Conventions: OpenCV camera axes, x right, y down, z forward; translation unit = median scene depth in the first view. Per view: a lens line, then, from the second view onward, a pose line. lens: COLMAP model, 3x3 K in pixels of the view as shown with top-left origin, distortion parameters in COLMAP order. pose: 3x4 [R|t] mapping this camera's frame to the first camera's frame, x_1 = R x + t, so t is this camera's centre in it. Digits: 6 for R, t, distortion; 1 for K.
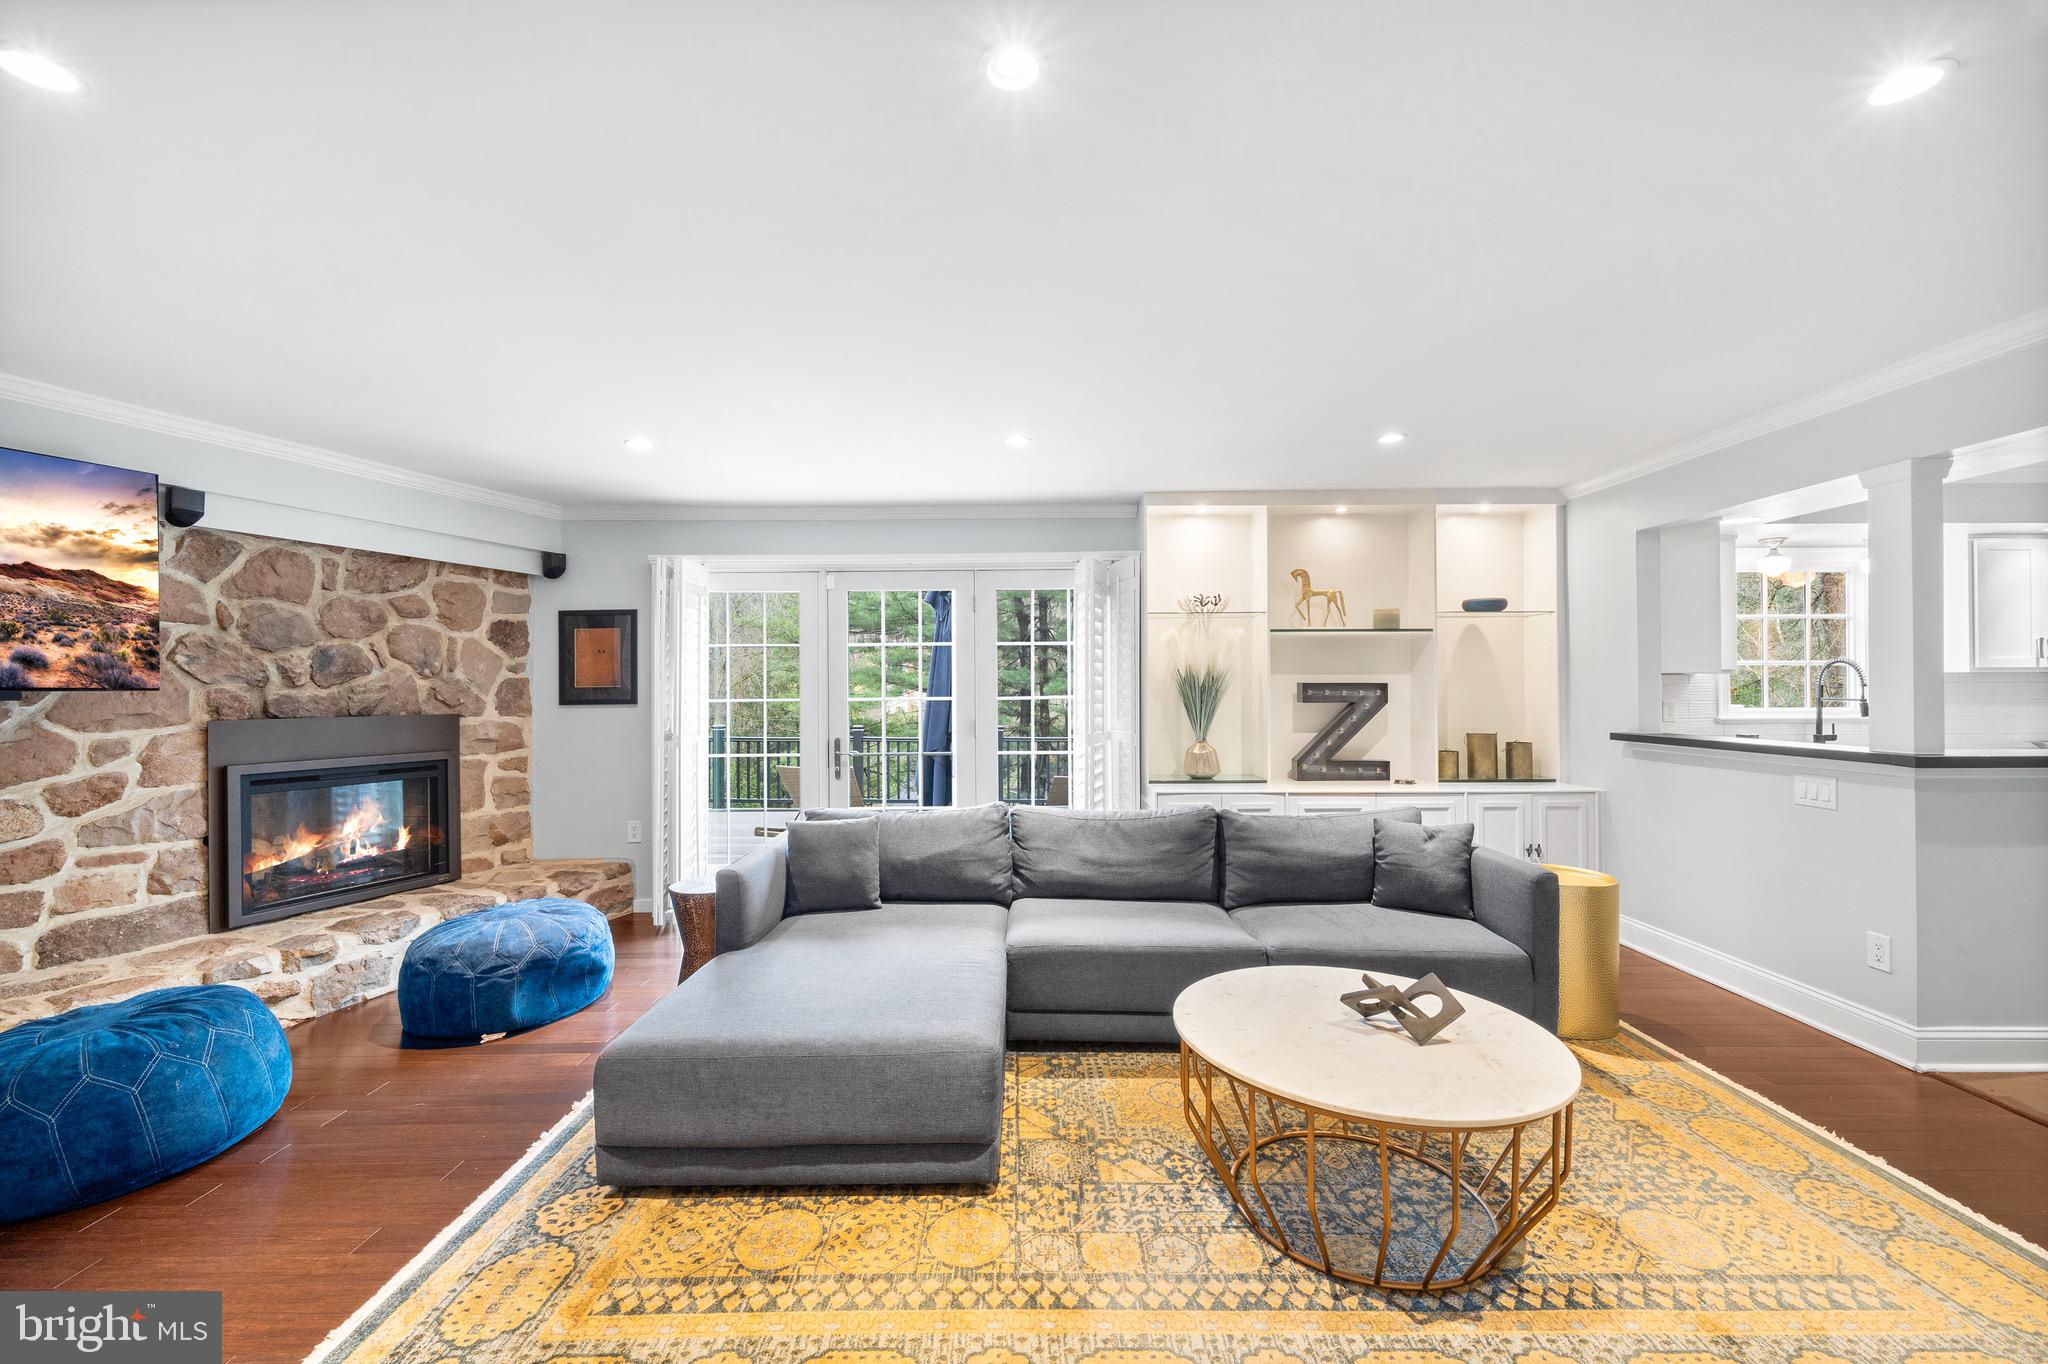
lens RADIAL K [[835.5, 0, 1071.3], [0, 835.5, 698.0], [0, 0, 1]] dist [-0.002324, -0.000508]
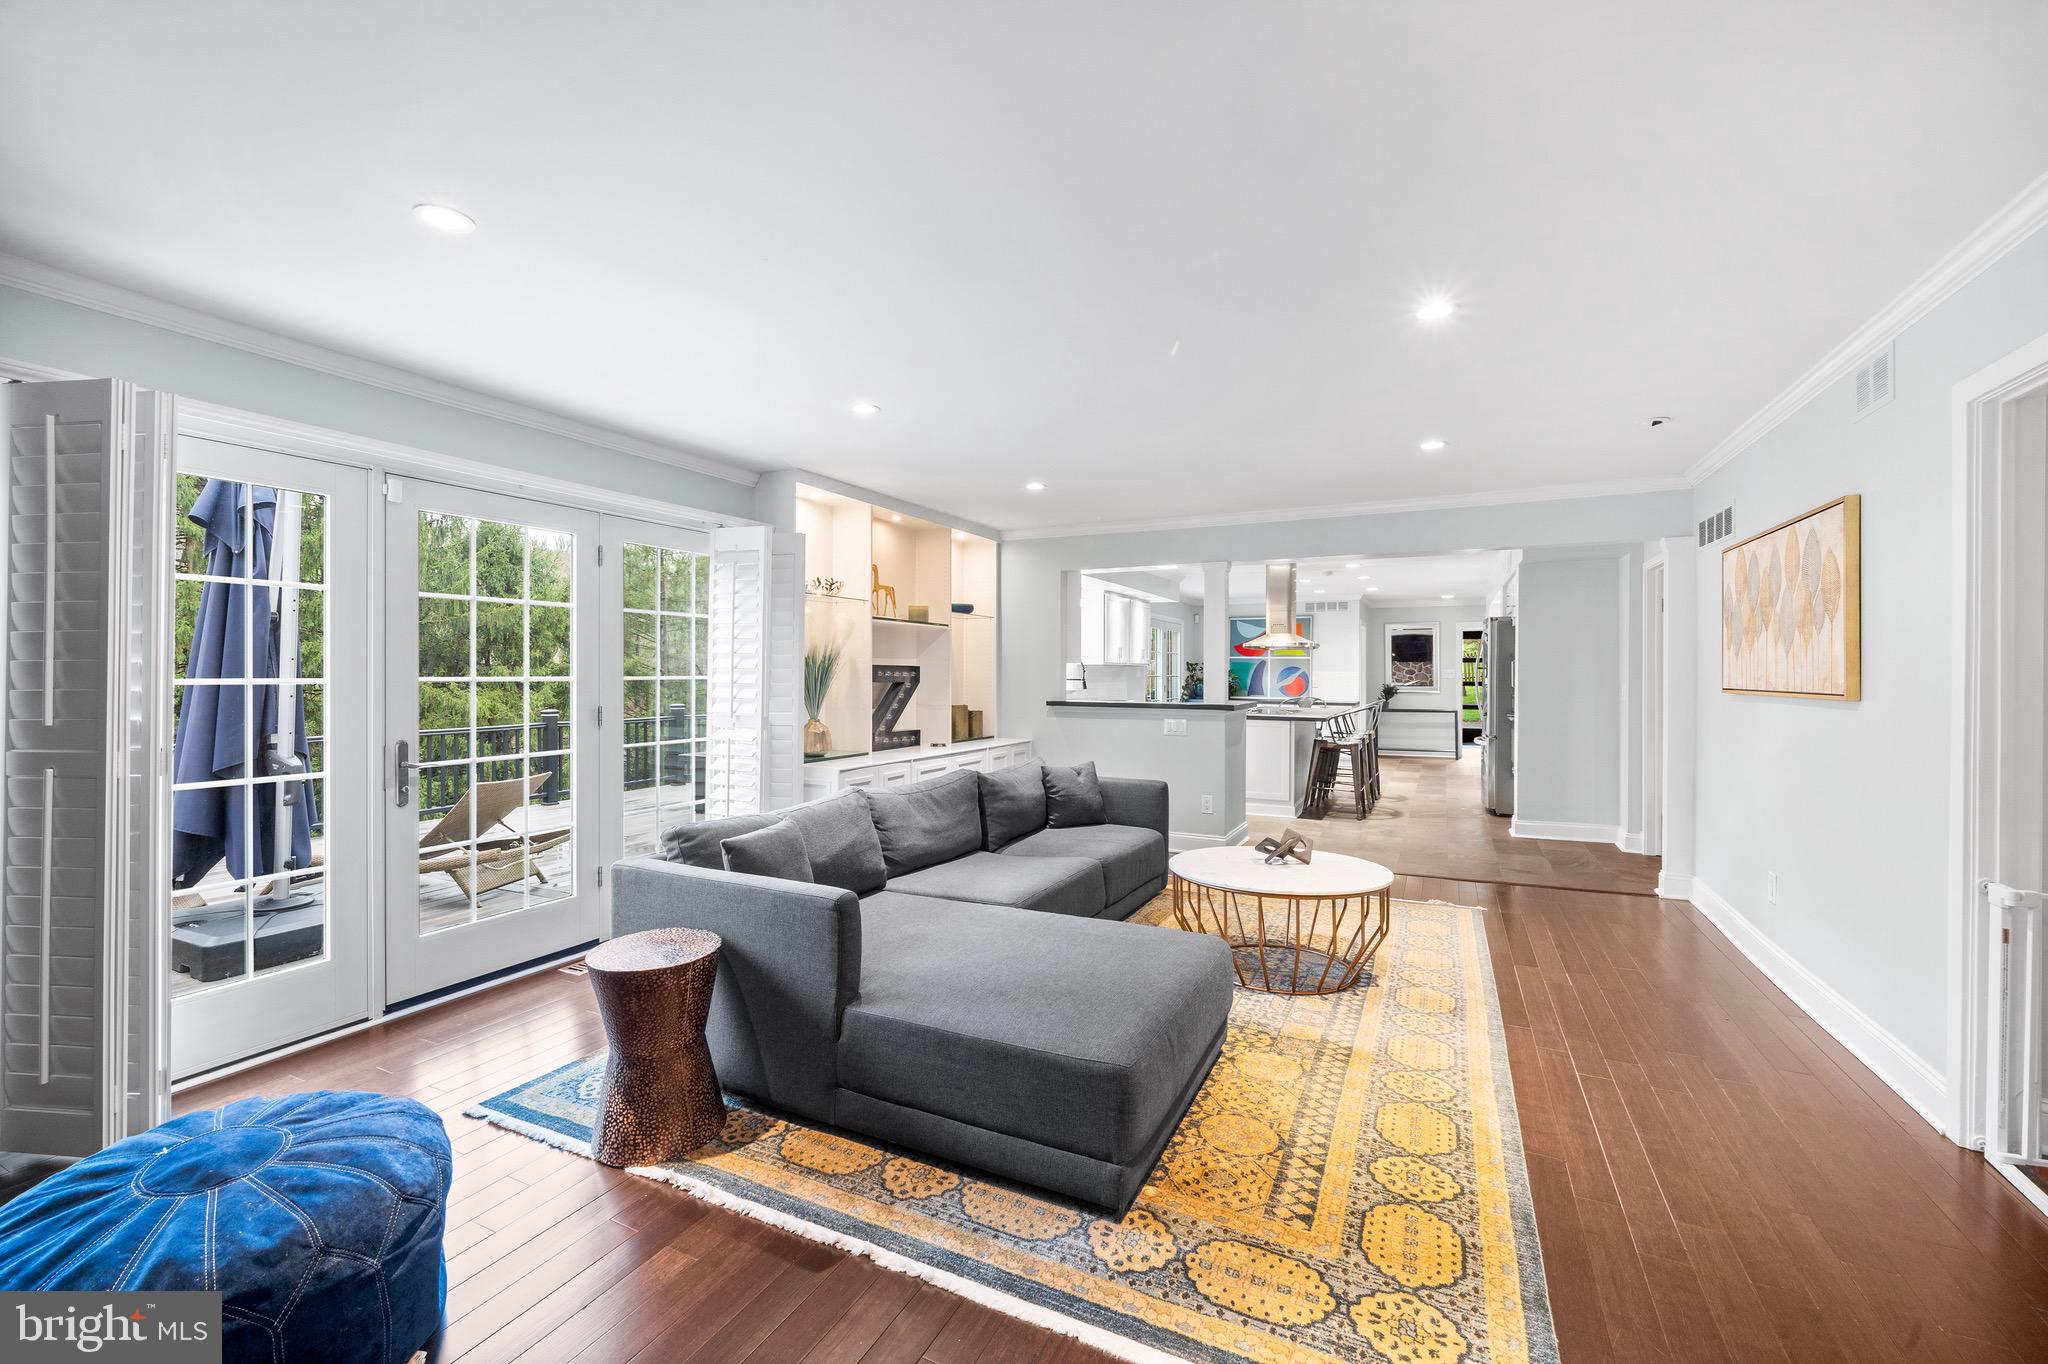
lens RADIAL K [[835.5, 0, 1030.9], [0, 835.5, 671.5], [0, 0, 1]] dist [-0.002324, -0.000508]
pose [[0.452661, 0.007770, 0.891649, -0.703664], [0.008420, 0.999880, -0.012987, 0.008053], [-0.891643, 0.013387, 0.452542, 0.335768]]
